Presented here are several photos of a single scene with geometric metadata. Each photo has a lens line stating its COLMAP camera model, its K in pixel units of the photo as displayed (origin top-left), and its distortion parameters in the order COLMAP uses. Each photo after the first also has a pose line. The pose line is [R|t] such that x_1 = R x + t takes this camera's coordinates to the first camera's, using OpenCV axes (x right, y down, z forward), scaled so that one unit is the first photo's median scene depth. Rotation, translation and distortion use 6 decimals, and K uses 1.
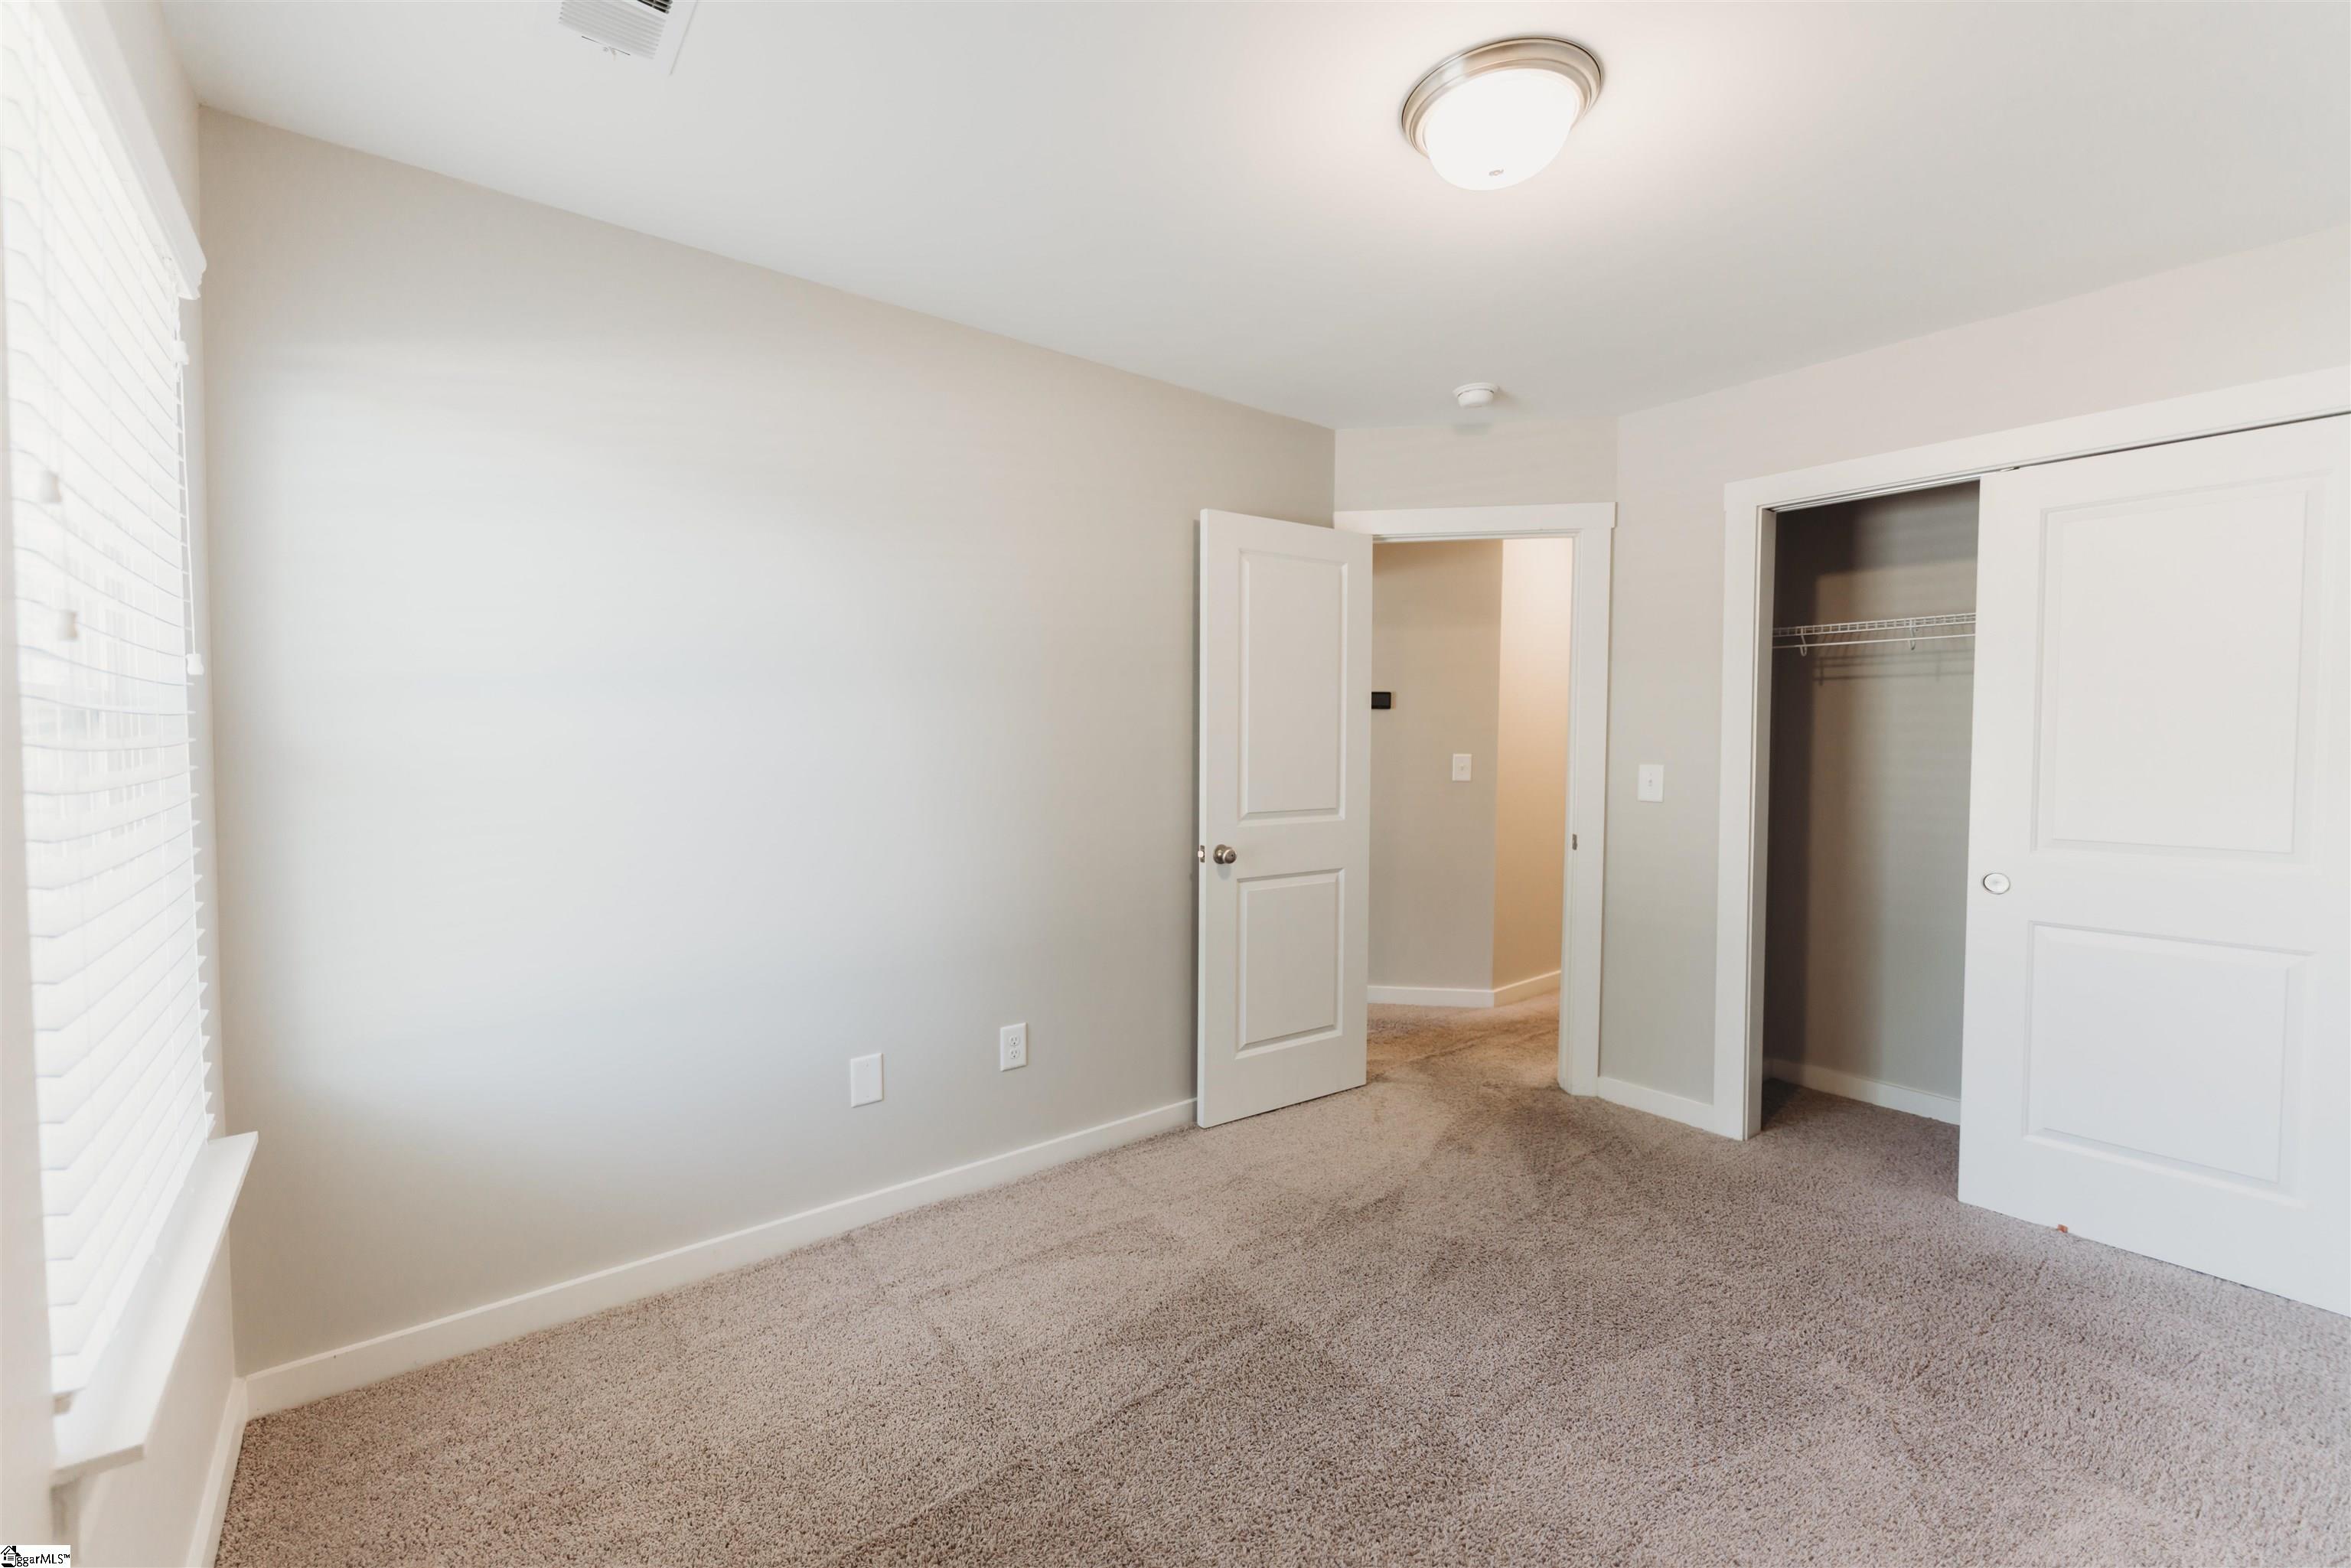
lens RADIAL K [[1019.4, 0, 1160.1], [0, 1019.4, 766.9], [0, 0, 1]] dist [0.004991, -0.000172]
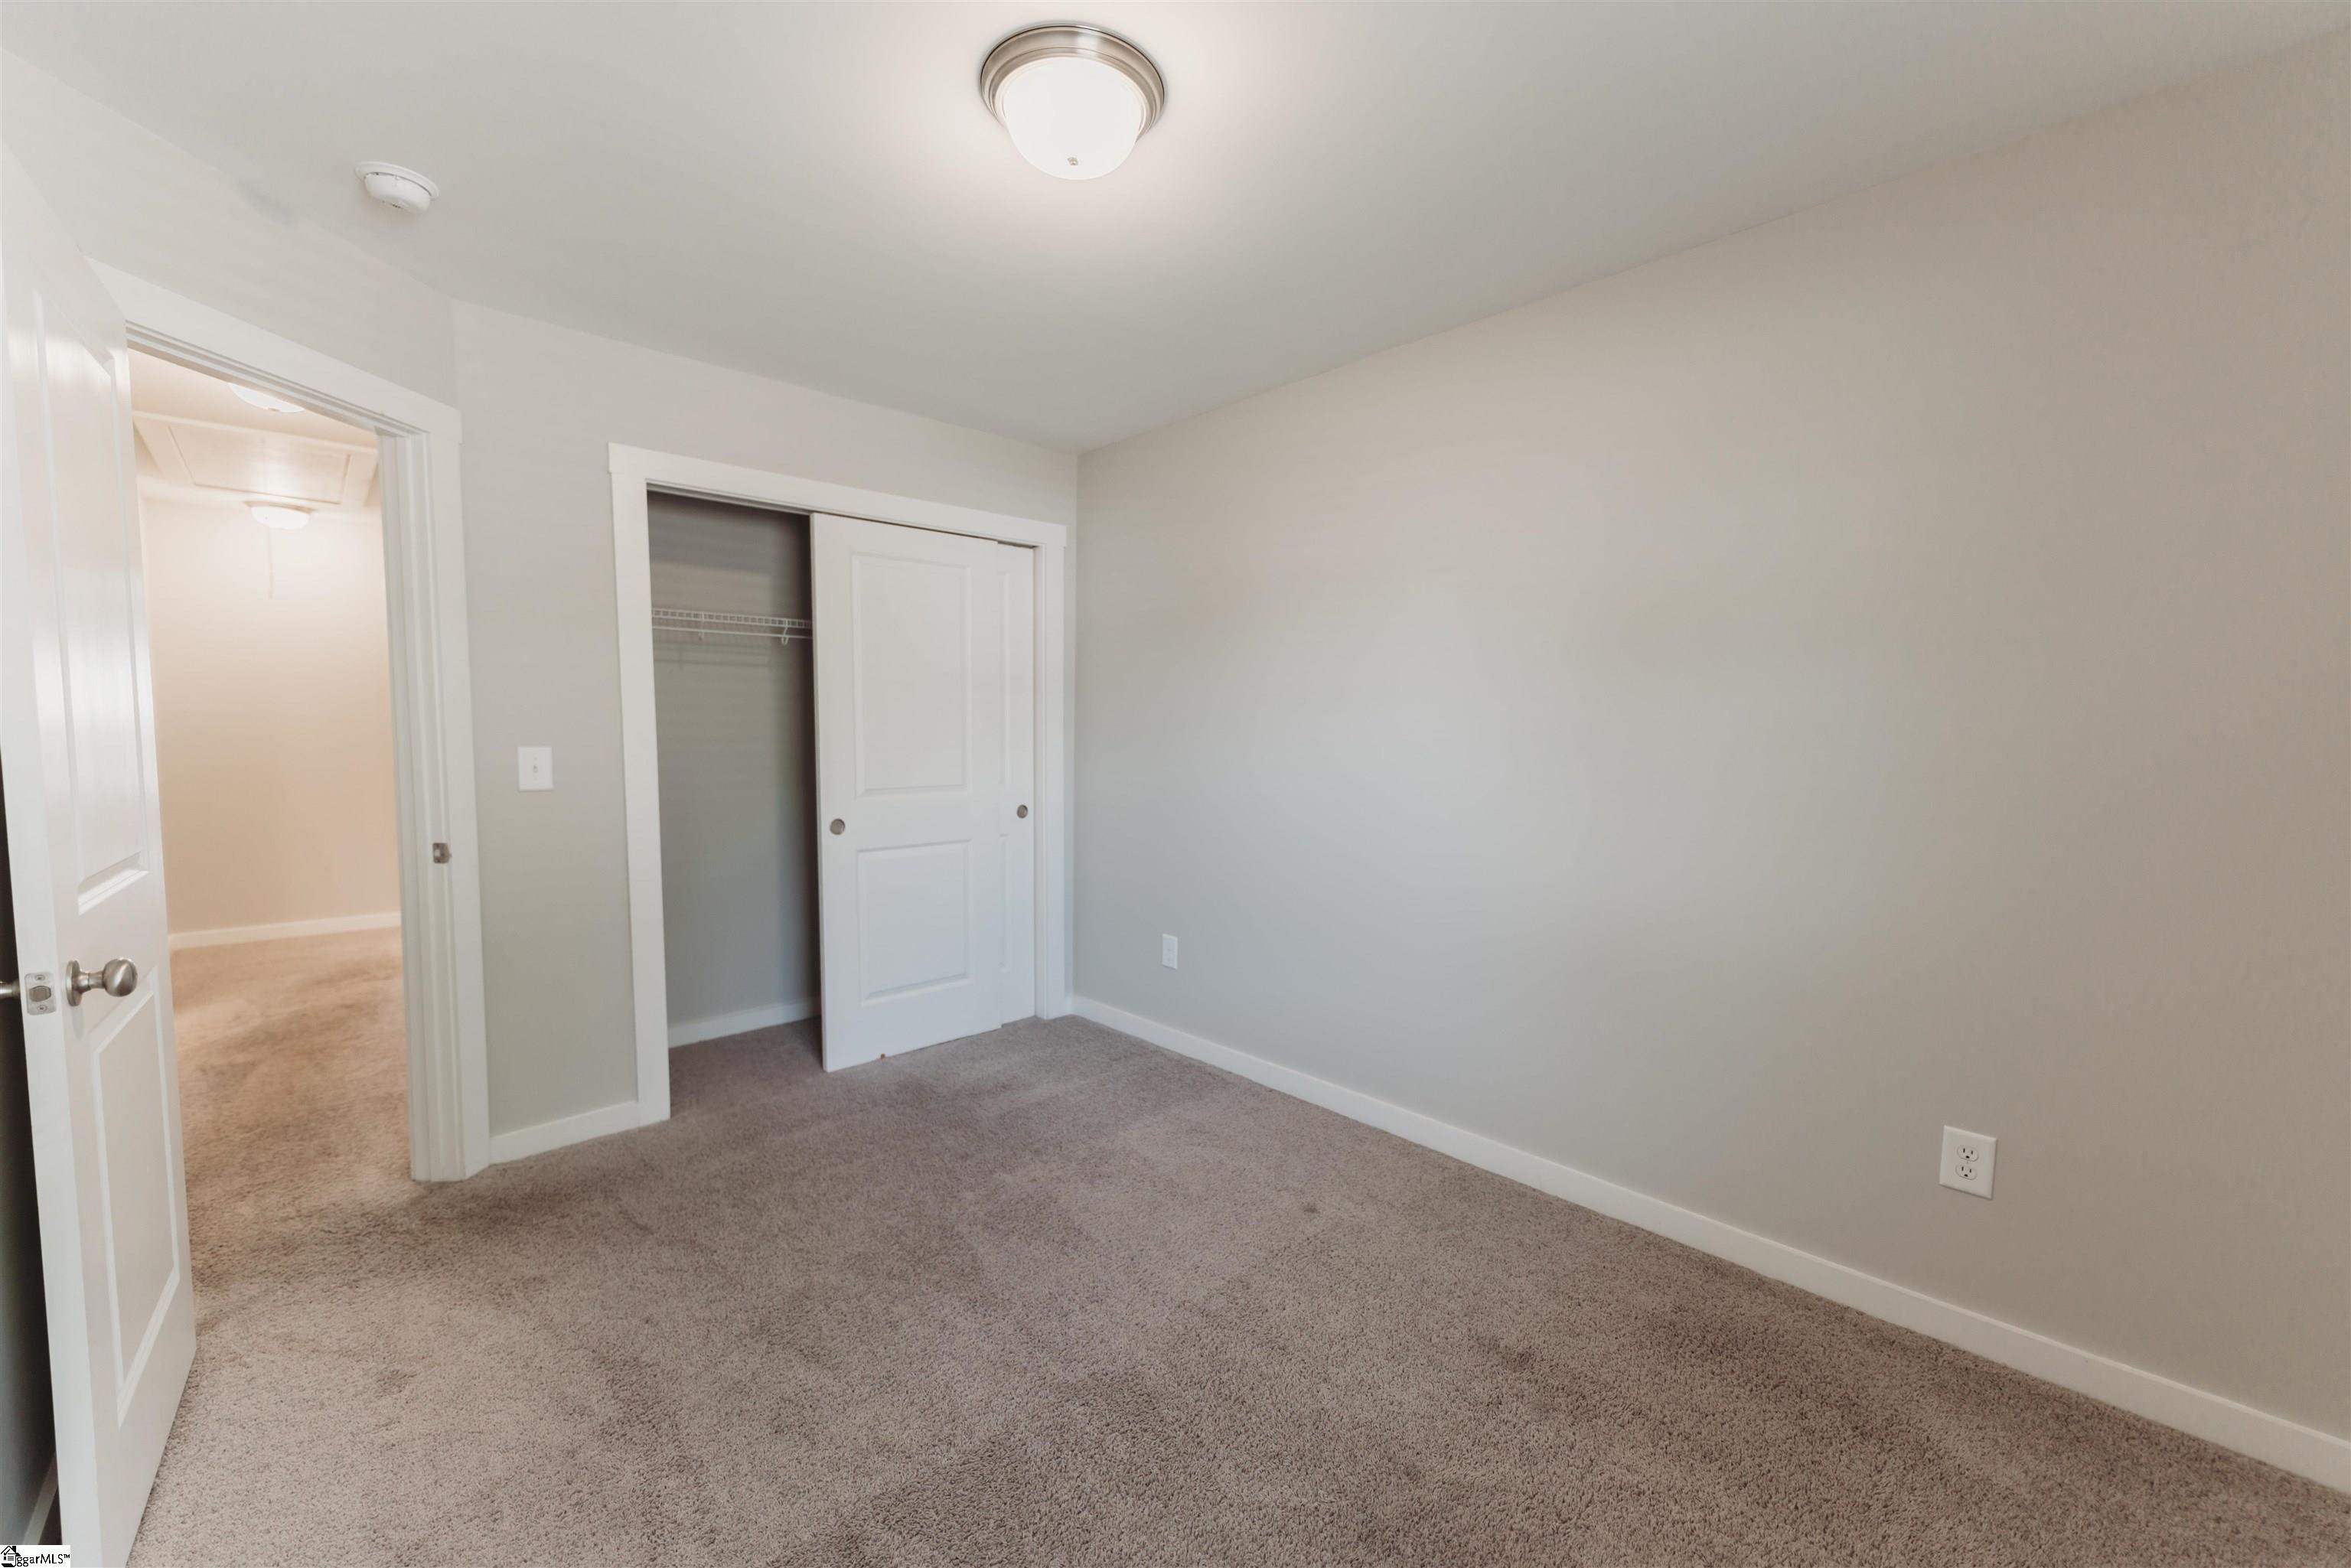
lens RADIAL K [[951.3, 0, 1178.5], [0, 951.3, 792.6], [0, 0, 1]] dist [0.007816, -0.004527]
pose [[-0.139478, -0.072012, 0.987603, -0.408934], [0.018924, 0.996976, 0.075368, -0.015286], [-0.990044, 0.029202, -0.137693, 0.631428]]
